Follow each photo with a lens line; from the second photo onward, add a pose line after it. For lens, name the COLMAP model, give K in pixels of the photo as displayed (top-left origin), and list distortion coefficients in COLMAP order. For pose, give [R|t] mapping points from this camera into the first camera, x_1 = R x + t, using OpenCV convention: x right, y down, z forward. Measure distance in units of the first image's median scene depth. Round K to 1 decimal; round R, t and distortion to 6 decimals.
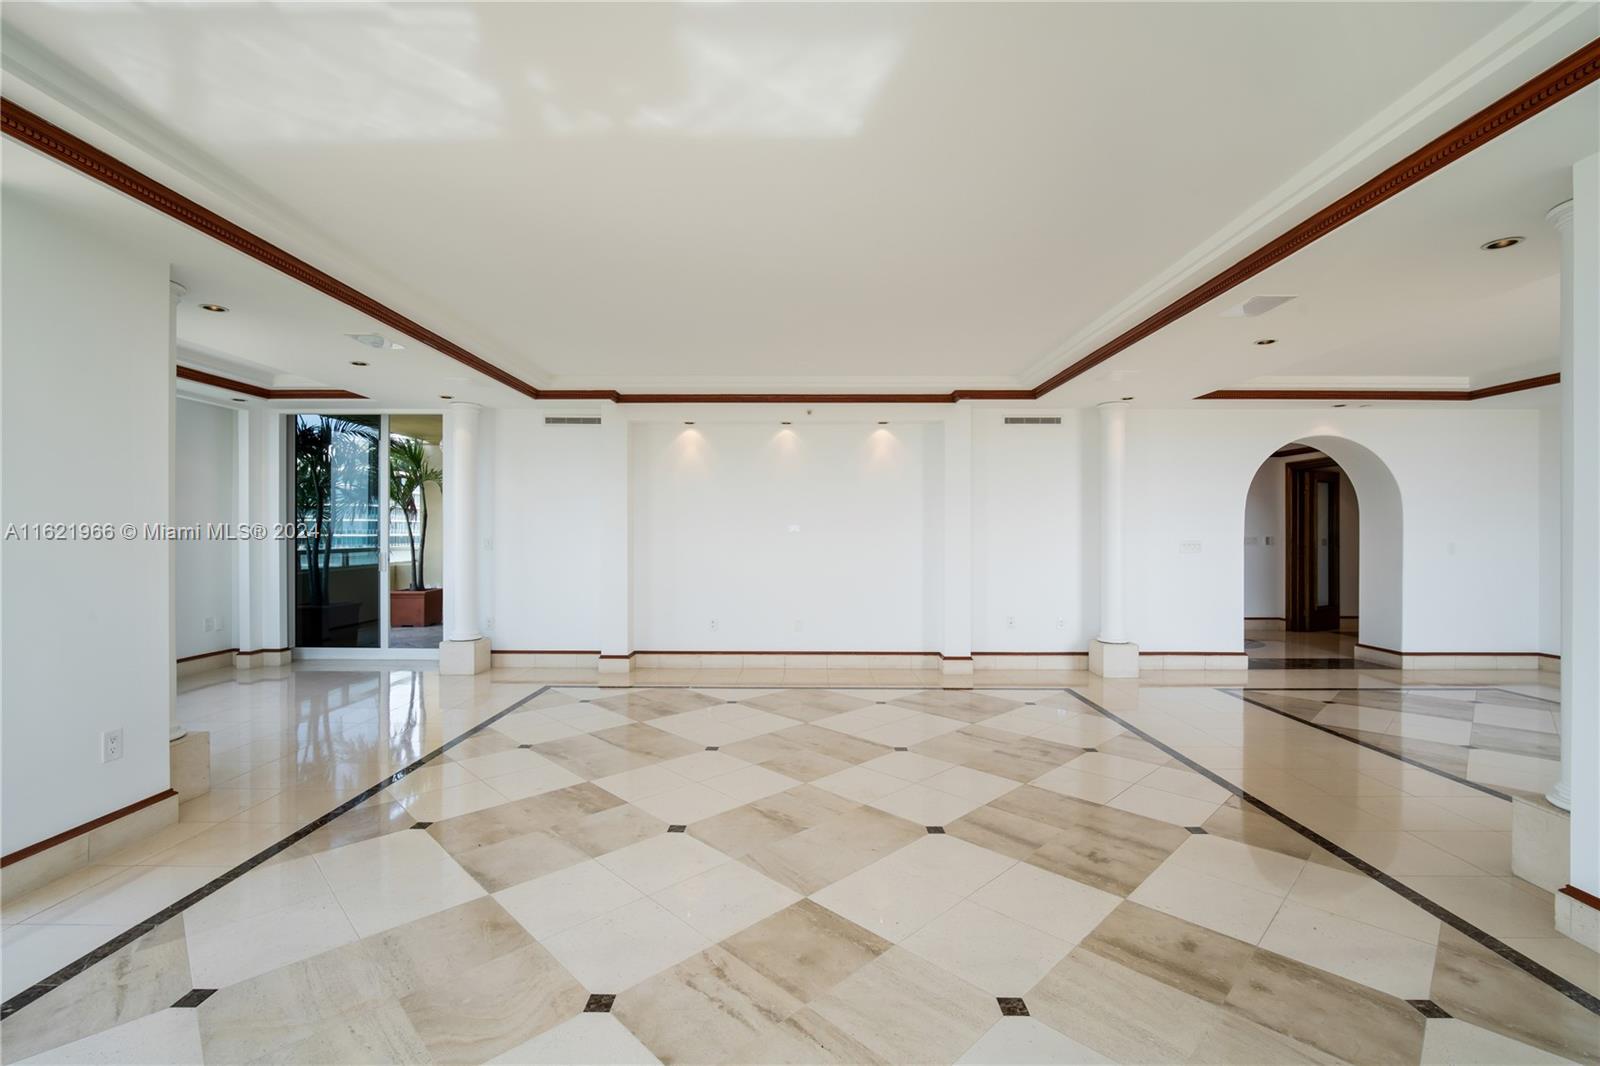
lens RADIAL K [[694.7, 0, 804.1], [0, 694.7, 533.2], [0, 0, 1]] dist [-0.013496, 0.002935]
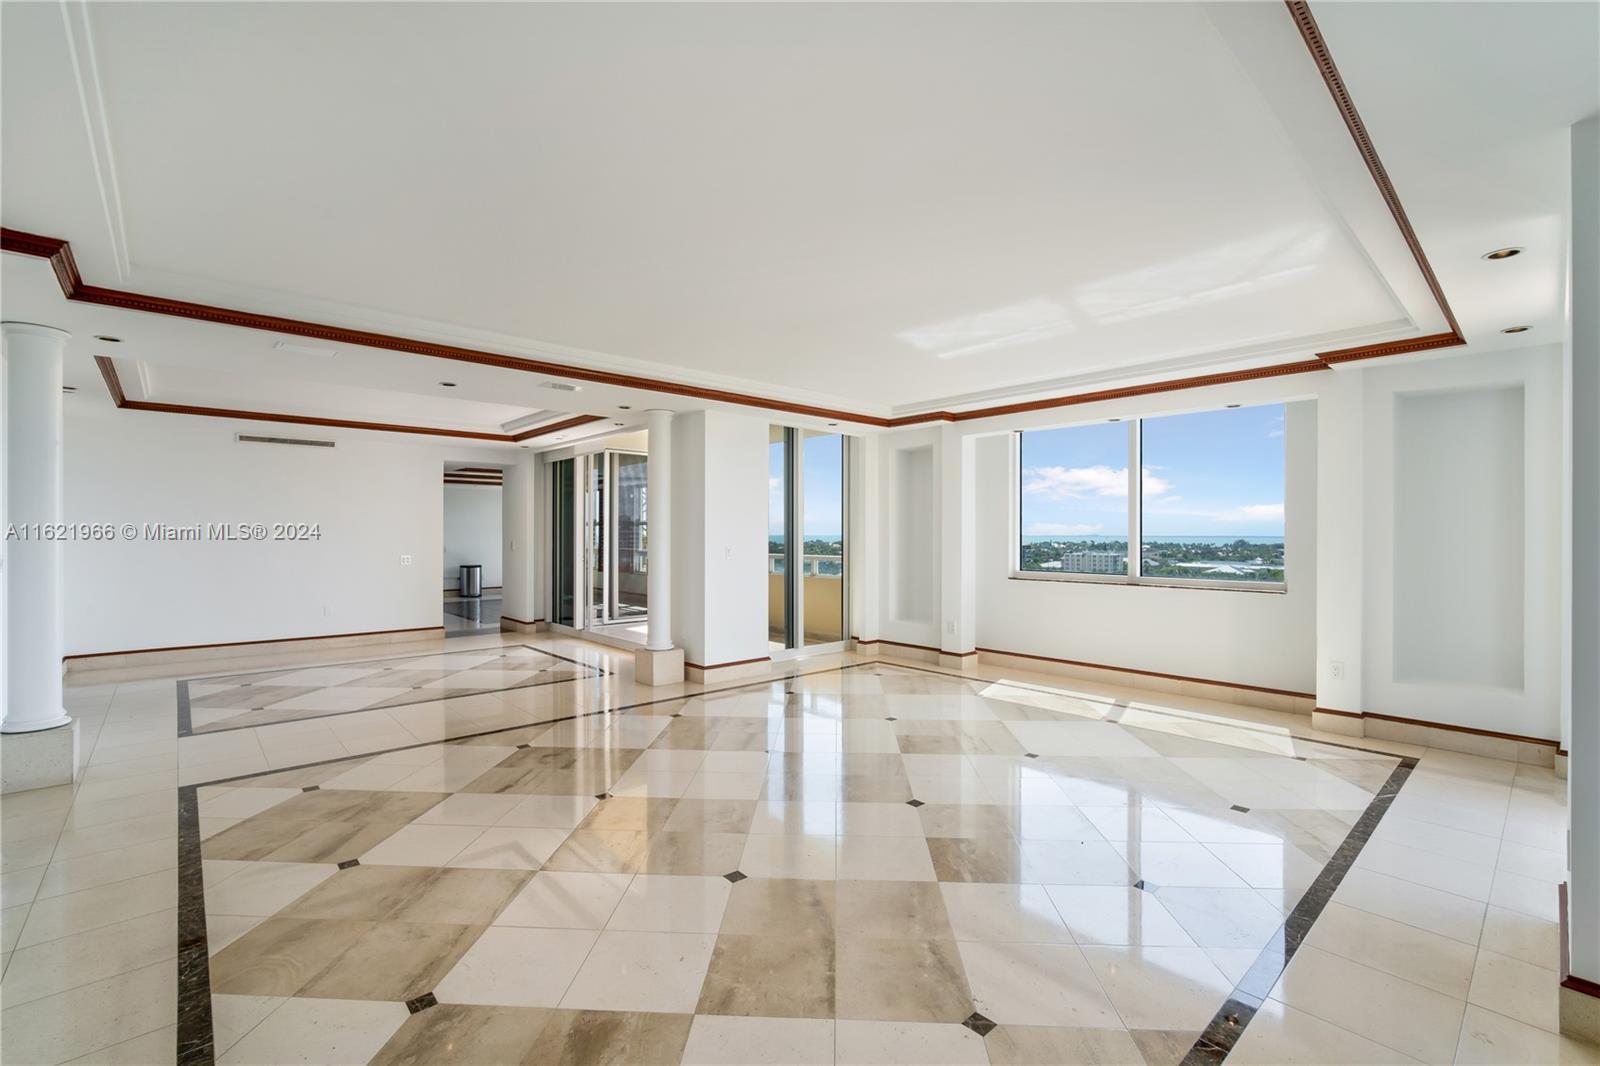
lens RADIAL K [[694.7, 0, 798.8], [0, 694.7, 537.0], [0, 0, 1]] dist [-0.013496, 0.002935]
pose [[-0.671826, -0.006121, 0.740684, -0.429727], [-0.001831, 0.999977, 0.006604, -0.011741], [-0.740707, 0.003081, -0.671822, 0.909560]]
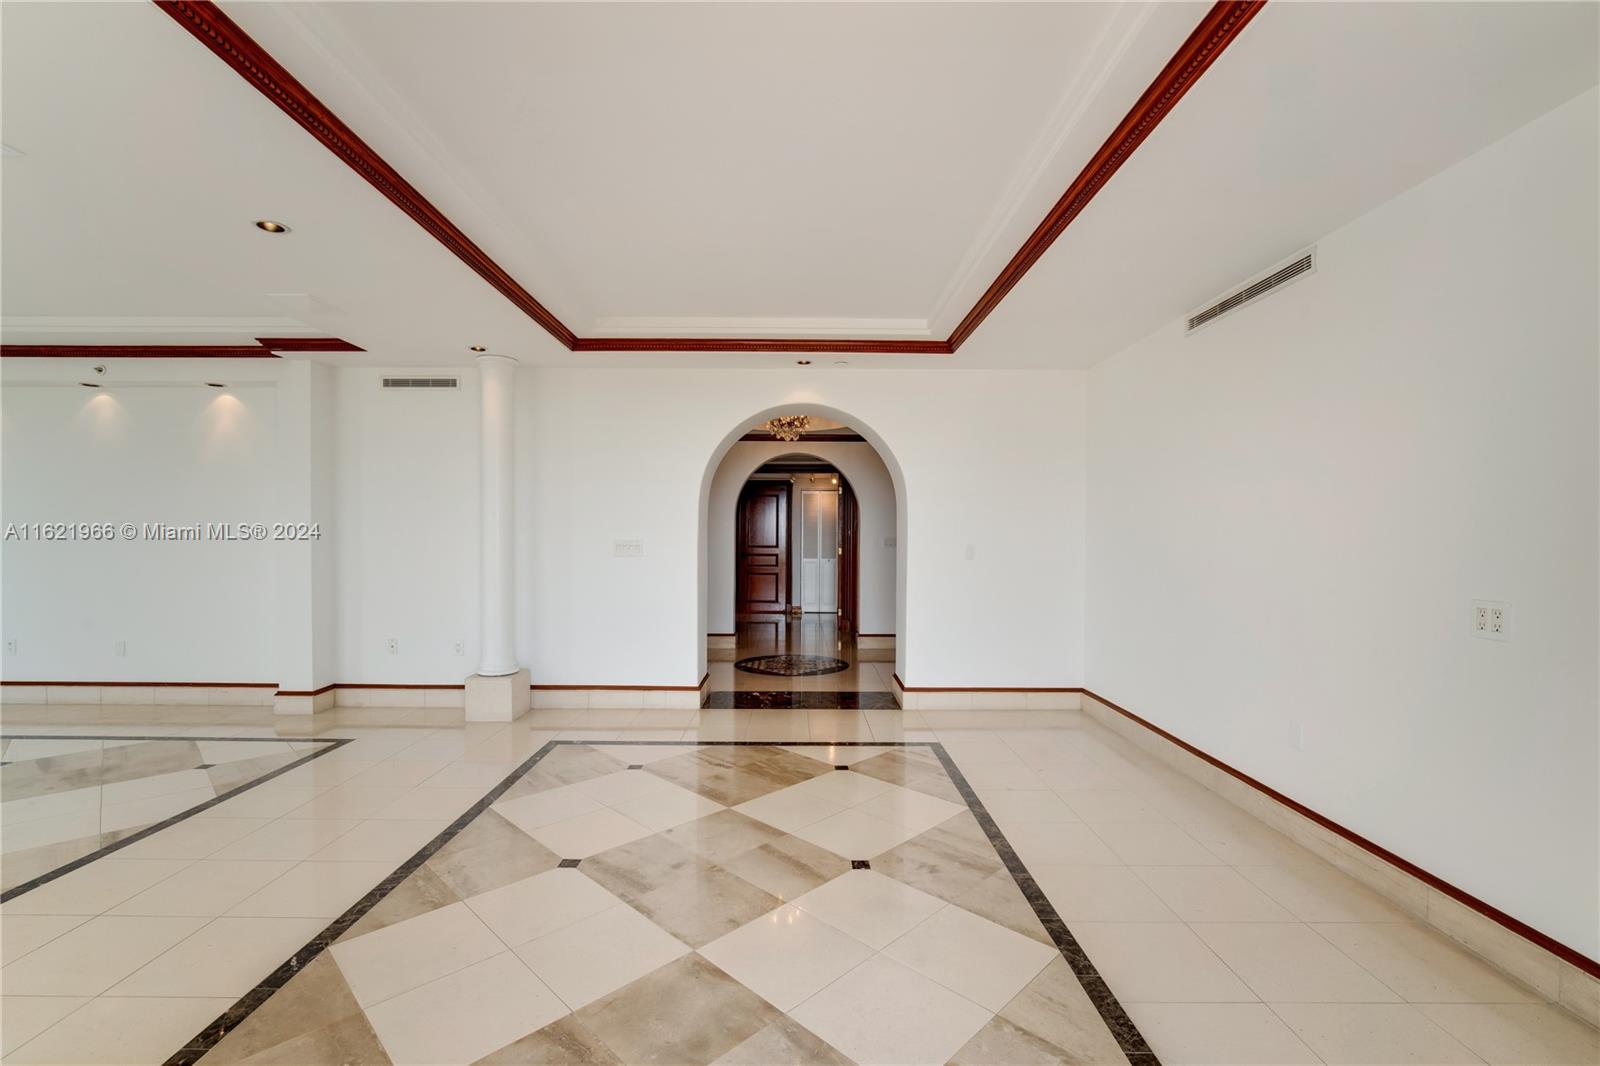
lens RADIAL K [[694.7, 0, 800.5], [0, 694.7, 538.0], [0, 0, 1]] dist [-0.013496, 0.002935]
pose [[0.999971, 0.003169, 0.006918, 0.769191], [-0.003197, 0.999987, 0.003990, 0.004841], [-0.006905, -0.004012, 0.999968, 0.239092]]
